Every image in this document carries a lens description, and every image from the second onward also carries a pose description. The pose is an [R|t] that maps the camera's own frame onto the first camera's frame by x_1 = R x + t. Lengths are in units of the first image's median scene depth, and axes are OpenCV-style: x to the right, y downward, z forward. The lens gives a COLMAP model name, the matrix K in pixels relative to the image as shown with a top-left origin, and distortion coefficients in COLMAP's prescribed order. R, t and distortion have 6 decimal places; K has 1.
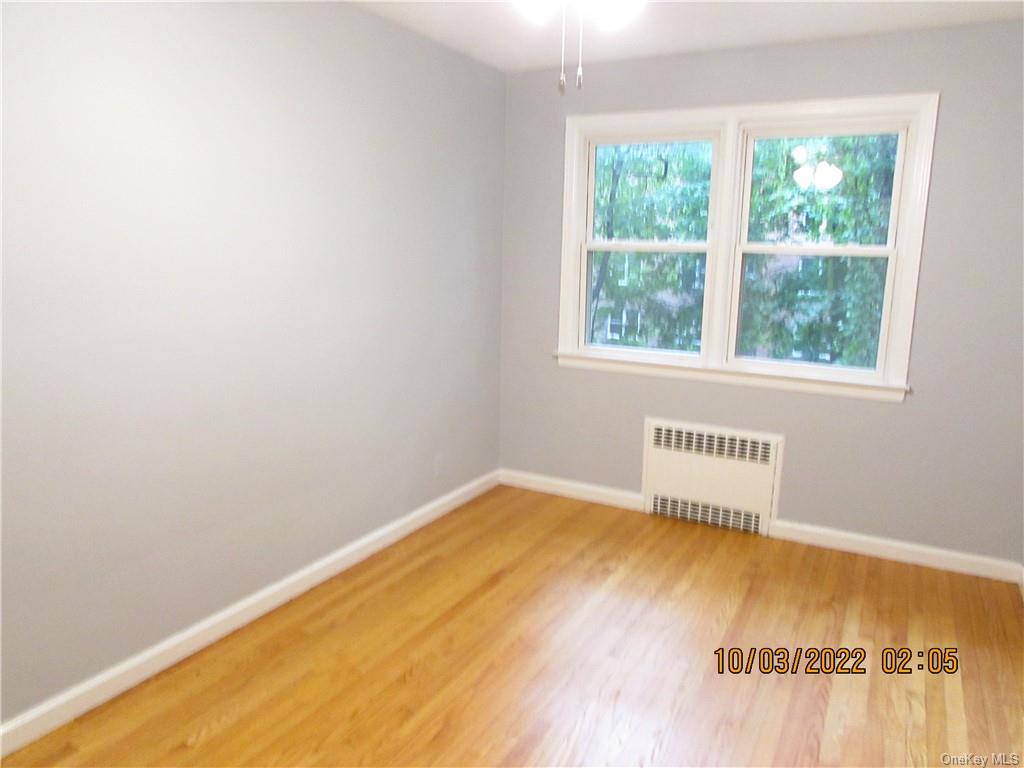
lens RADIAL K [[726.3, 0, 512.7], [0, 726.3, 347.5], [0, 0, 1]] dist [-0.001364, -0.000130]
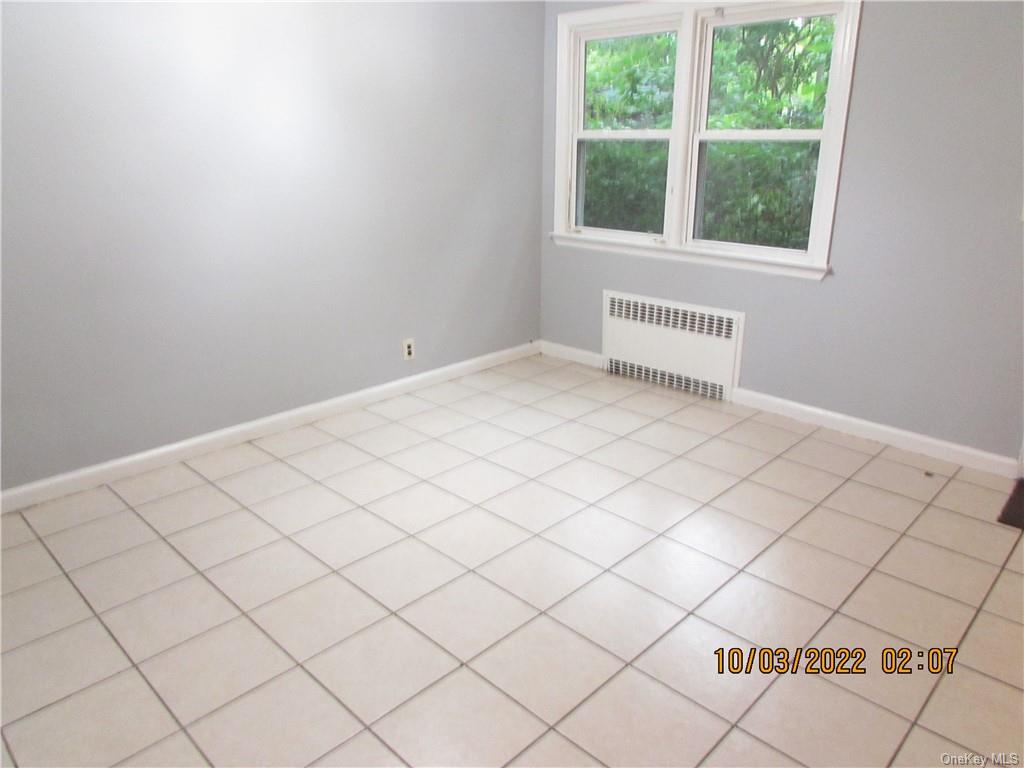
lens RADIAL K [[732.1, 0, 512.0], [0, 732.1, 384.0], [0, 0, 1]] dist [-0.019568, 0.001352]
pose [[0.960269, 0.070546, -0.270011, 0.340493], [-0.021293, 0.983223, 0.181163, 0.032823], [0.278261, -0.168216, 0.945661, -0.160501]]
